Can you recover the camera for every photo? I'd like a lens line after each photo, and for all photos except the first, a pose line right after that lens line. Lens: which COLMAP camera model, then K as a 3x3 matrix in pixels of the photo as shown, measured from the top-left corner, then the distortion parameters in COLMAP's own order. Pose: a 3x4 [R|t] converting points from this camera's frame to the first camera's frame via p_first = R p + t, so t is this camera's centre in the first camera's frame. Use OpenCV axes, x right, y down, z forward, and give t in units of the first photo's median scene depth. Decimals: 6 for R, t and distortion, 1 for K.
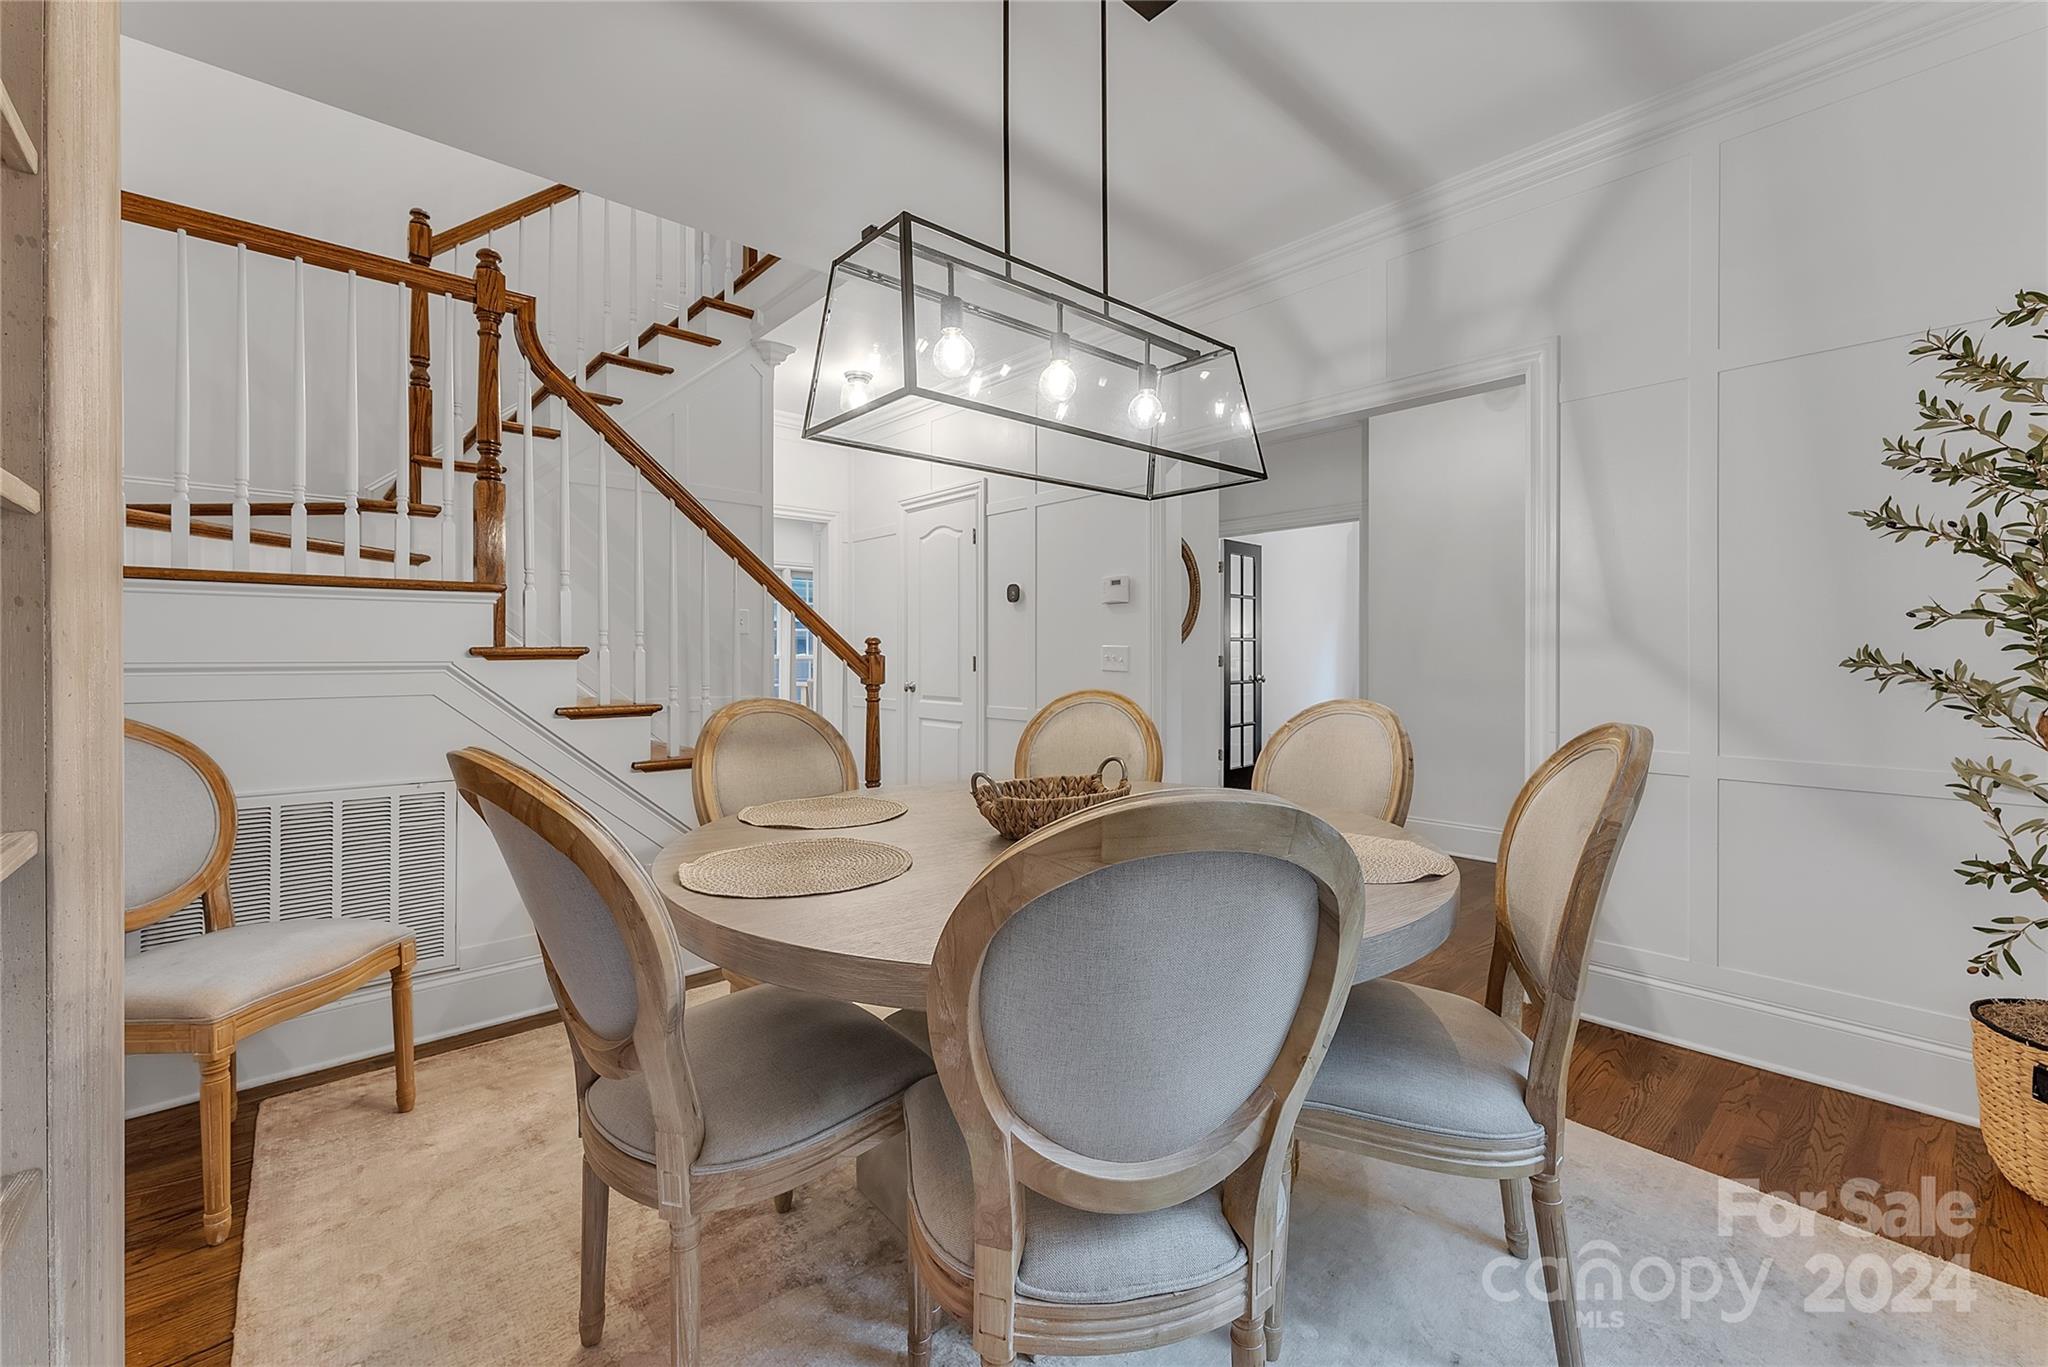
lens RADIAL K [[830.2, 0, 1023.0], [0, 830.2, 662.9], [0, 0, 1]] dist [0.000018, -0.000068]
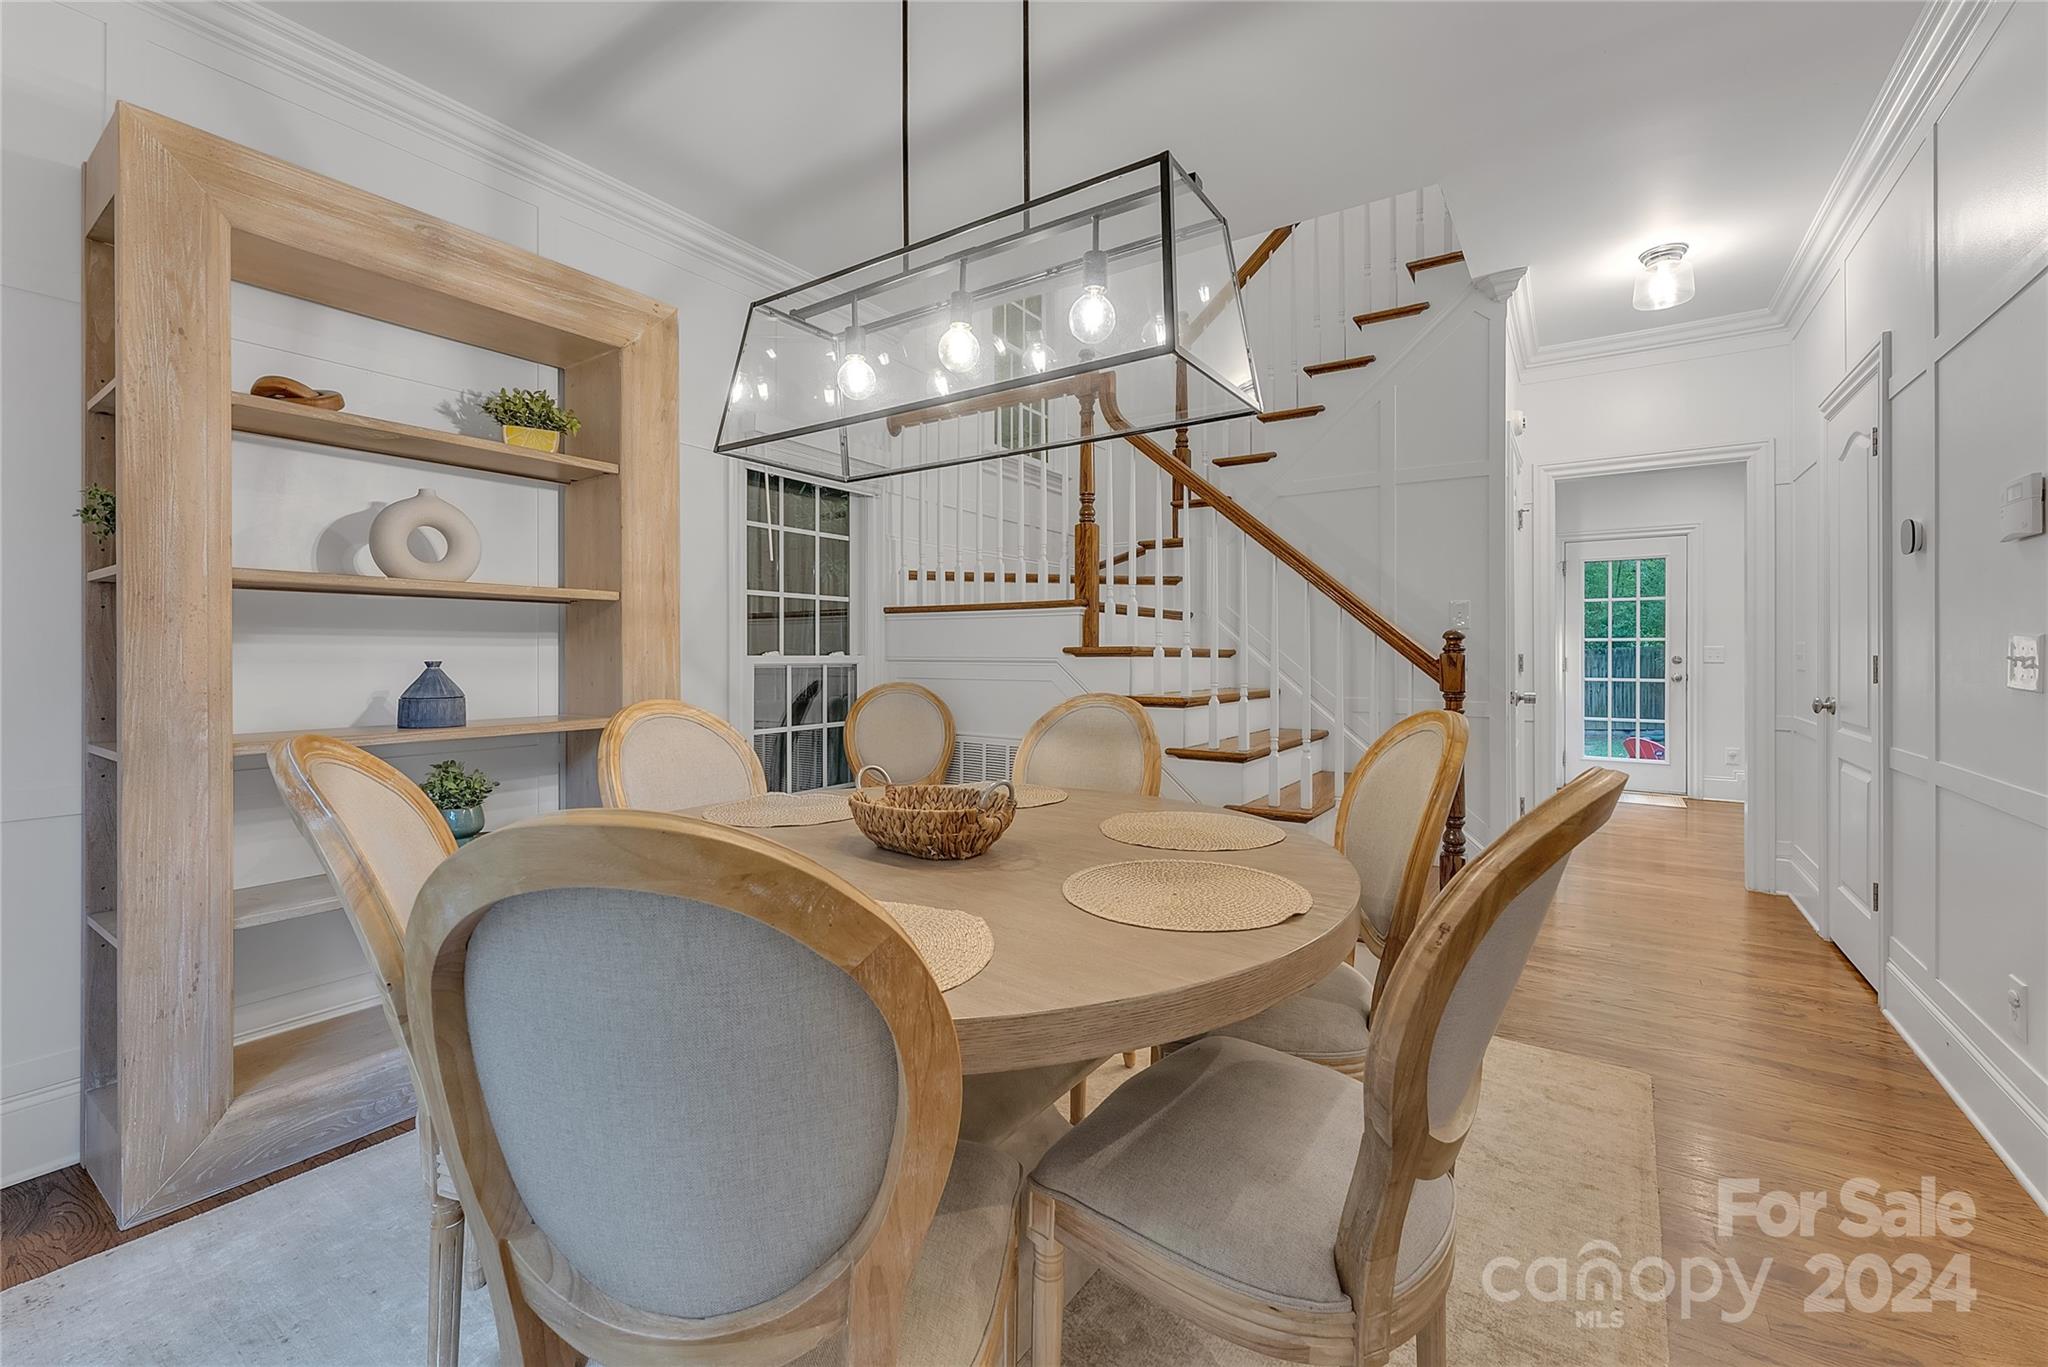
lens RADIAL K [[830.2, 0, 1023.0], [0, 830.2, 662.9], [0, 0, 1]] dist [0.000018, -0.000068]
pose [[0.242975, 0.013248, -0.969942, 0.494384], [-0.012699, 0.999864, 0.010475, -0.004815], [0.969949, 0.009773, 0.243110, 0.452895]]
